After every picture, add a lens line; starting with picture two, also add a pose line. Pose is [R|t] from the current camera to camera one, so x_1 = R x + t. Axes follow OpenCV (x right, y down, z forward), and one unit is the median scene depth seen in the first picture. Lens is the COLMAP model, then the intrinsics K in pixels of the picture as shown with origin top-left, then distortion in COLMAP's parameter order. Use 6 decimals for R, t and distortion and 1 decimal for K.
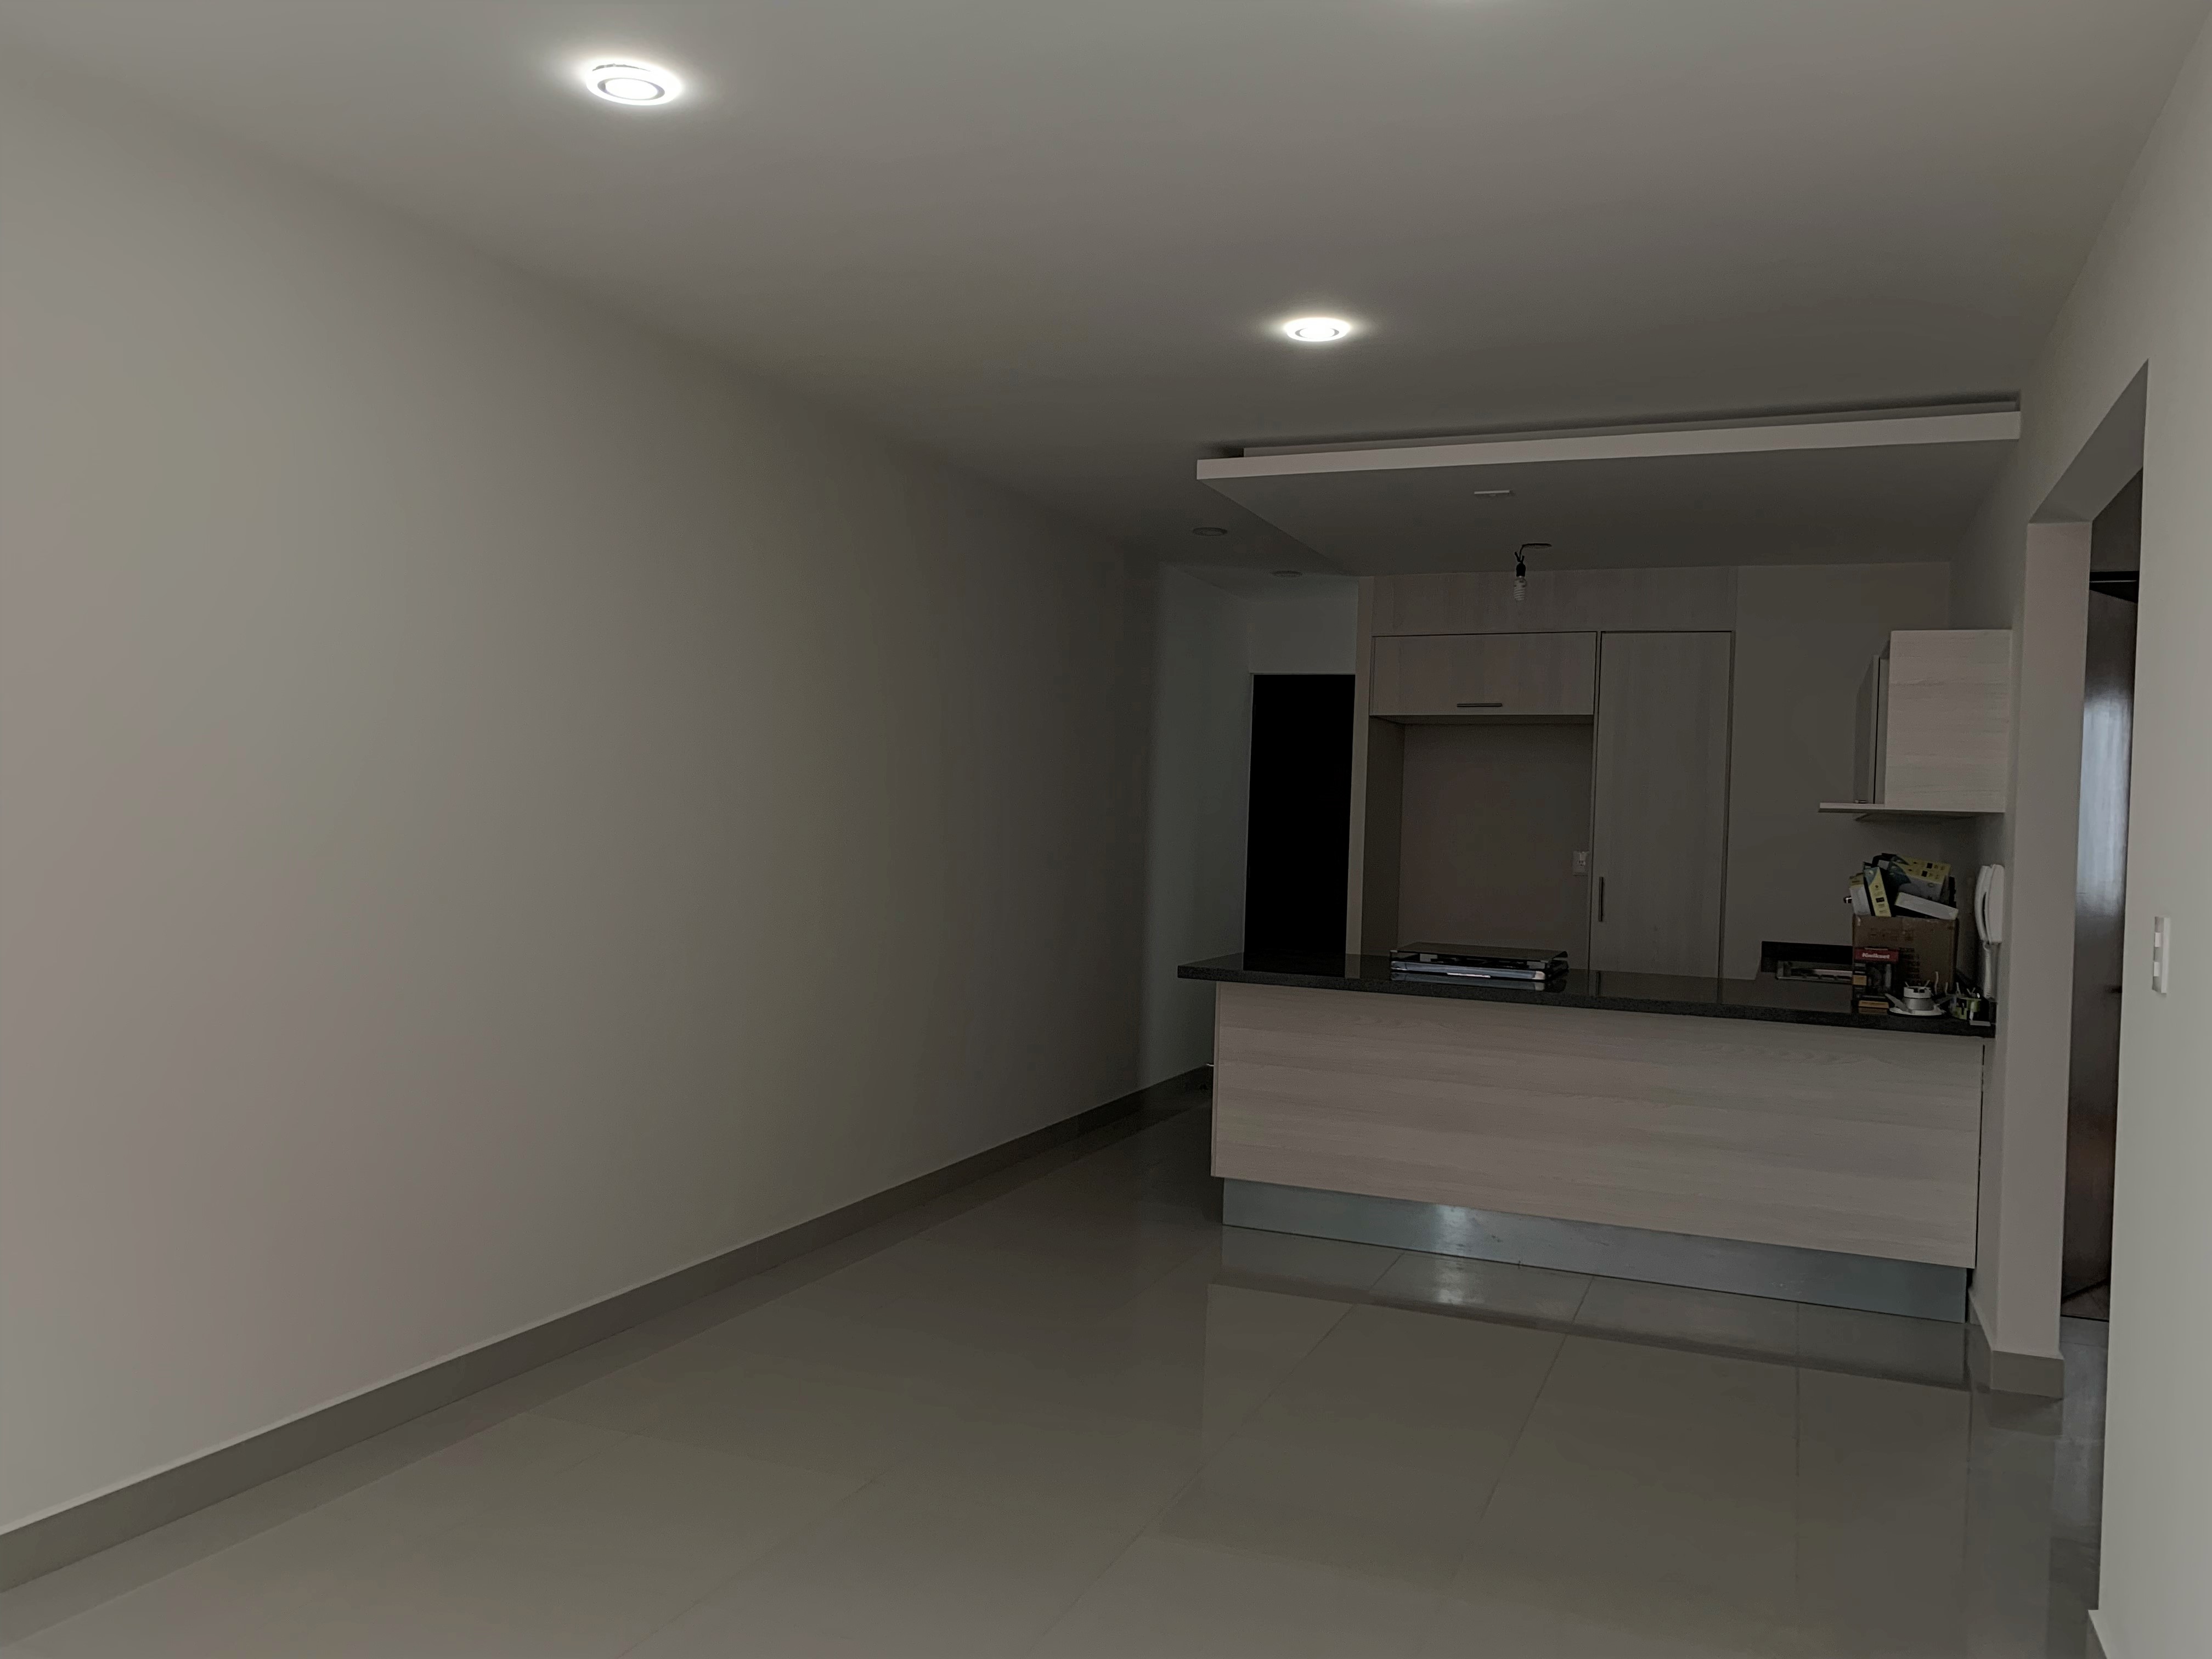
lens RADIAL K [[1681.7, 0, 1092.8], [0, 1681.7, 838.3], [0, 0, 1]] dist [0.007342, 0.001173]
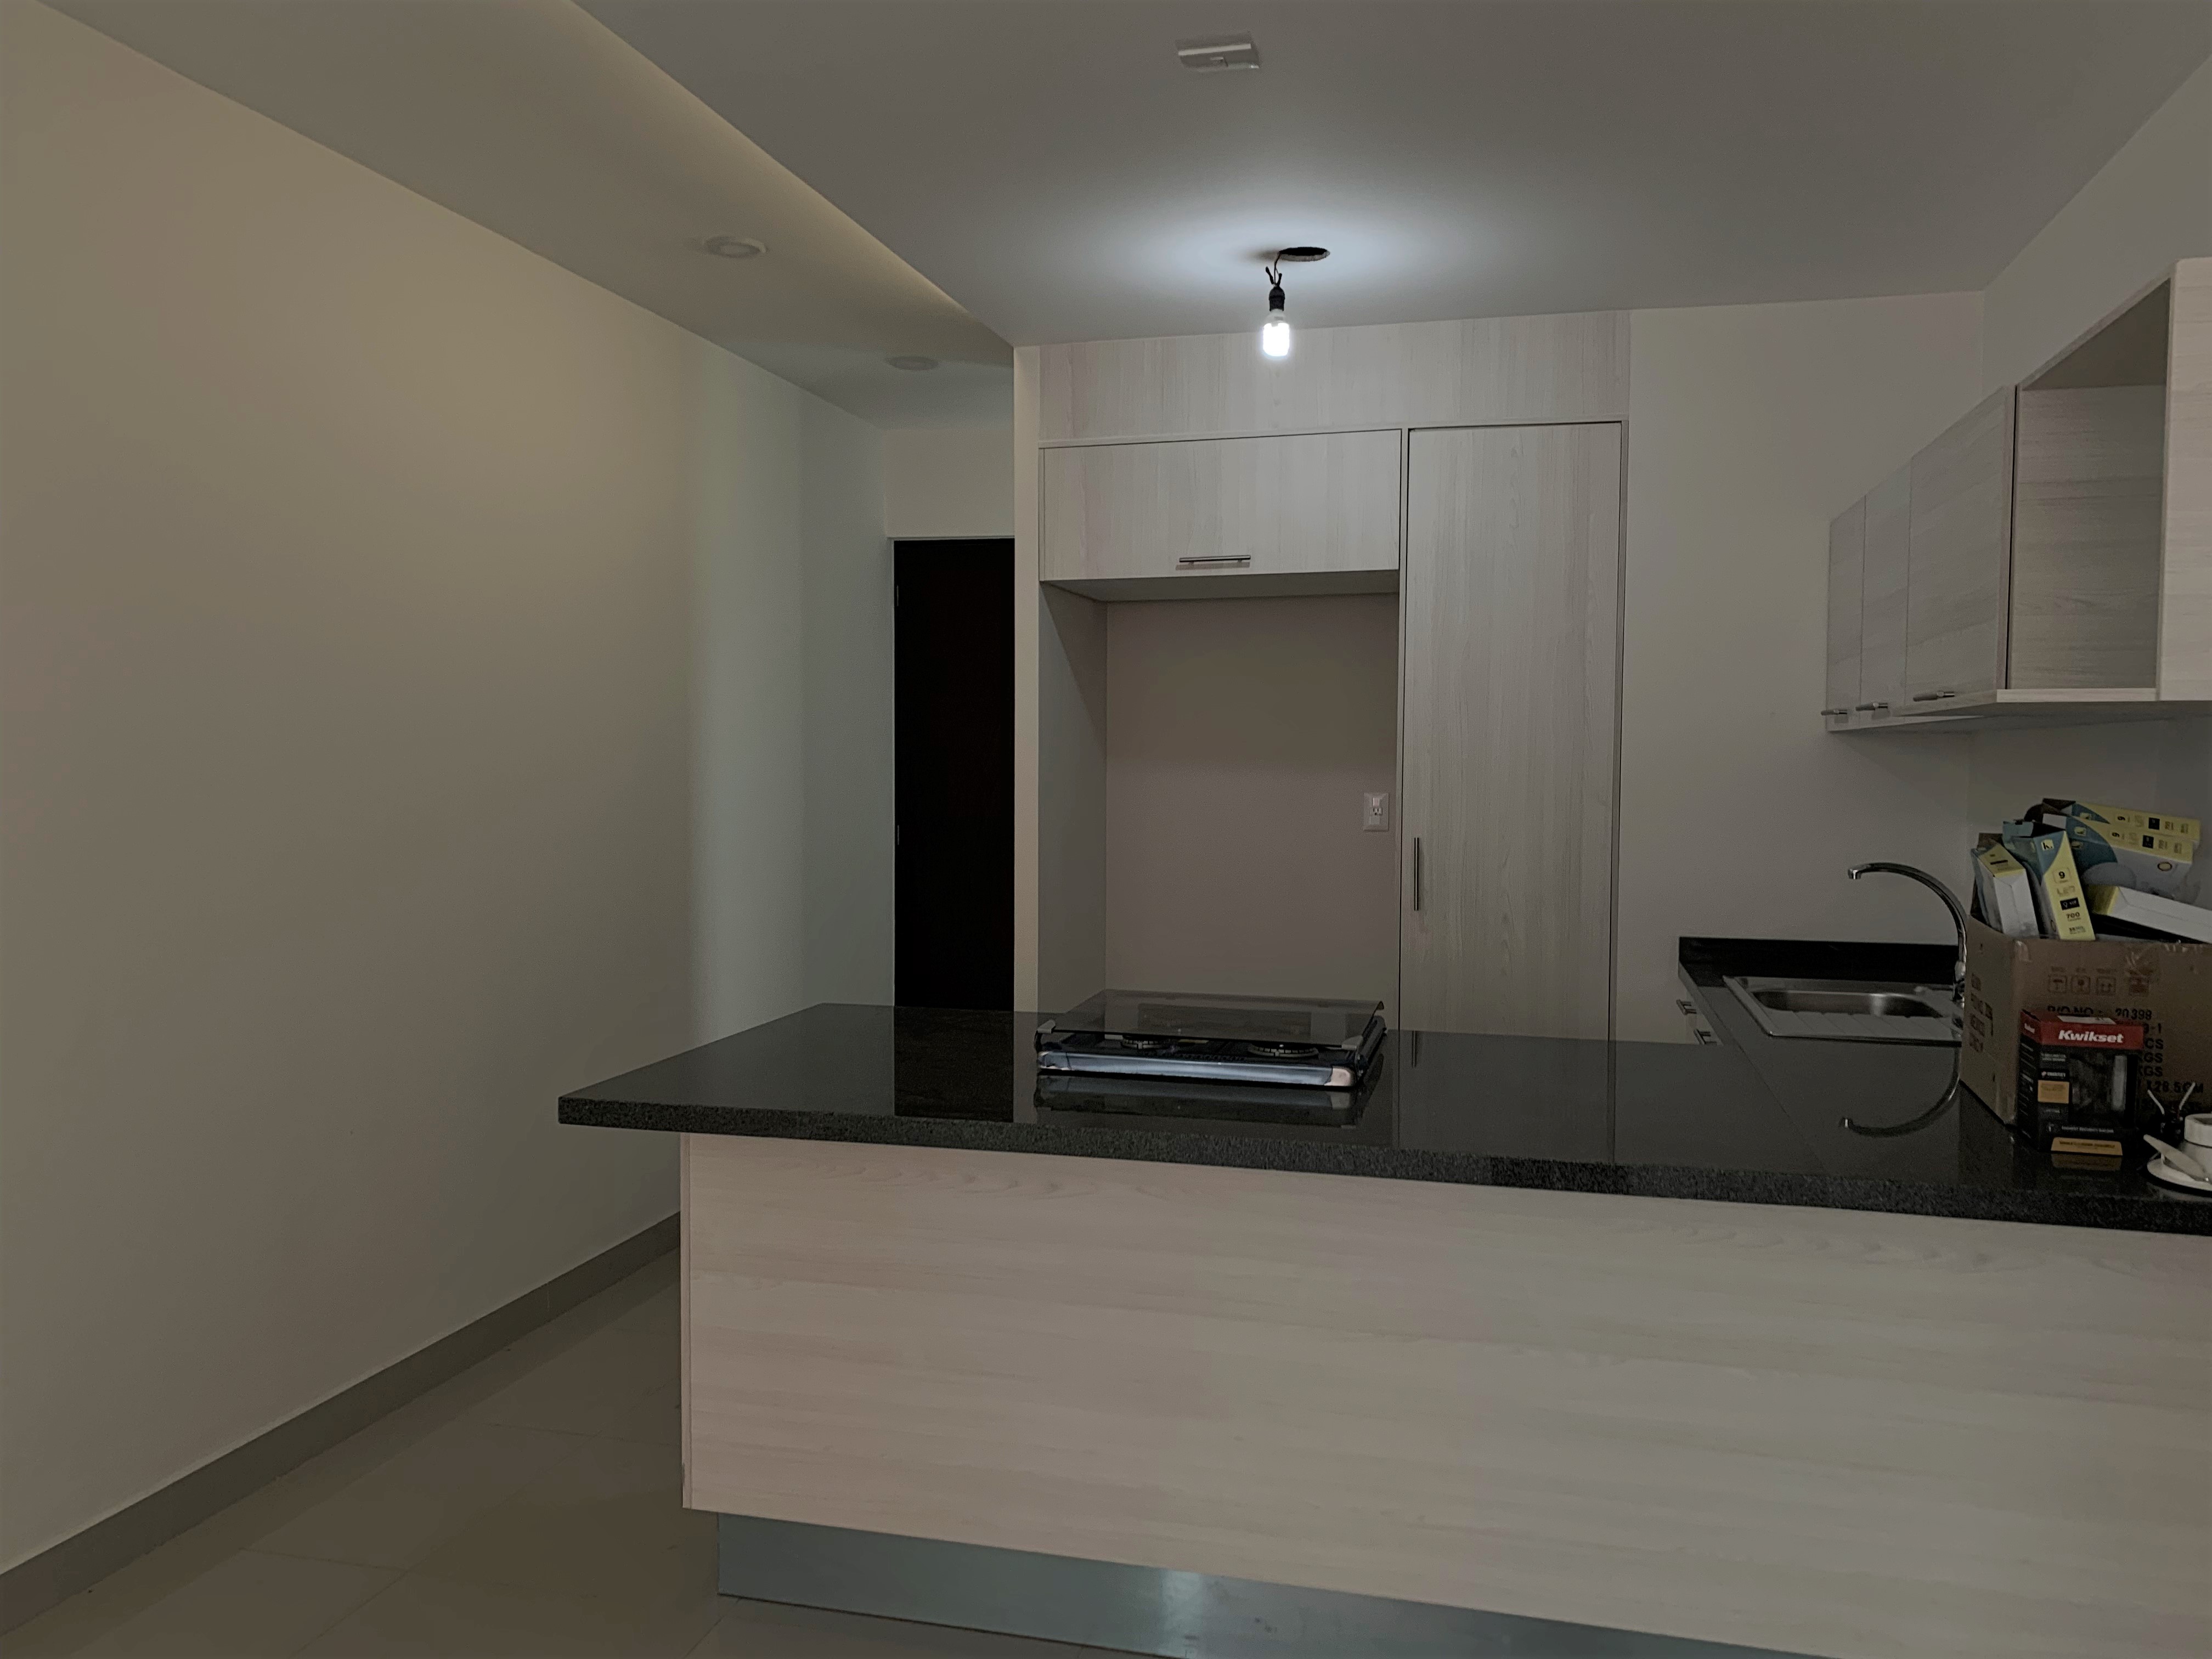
lens RADIAL K [[1681.7, 0, 1092.8], [0, 1681.7, 838.3], [0, 0, 1]] dist [0.007342, 0.001173]
pose [[0.989362, -0.032843, 0.141719, 0.131919], [0.026948, 0.998698, 0.043315, -0.007281], [-0.142957, -0.039035, 0.988959, 0.544697]]
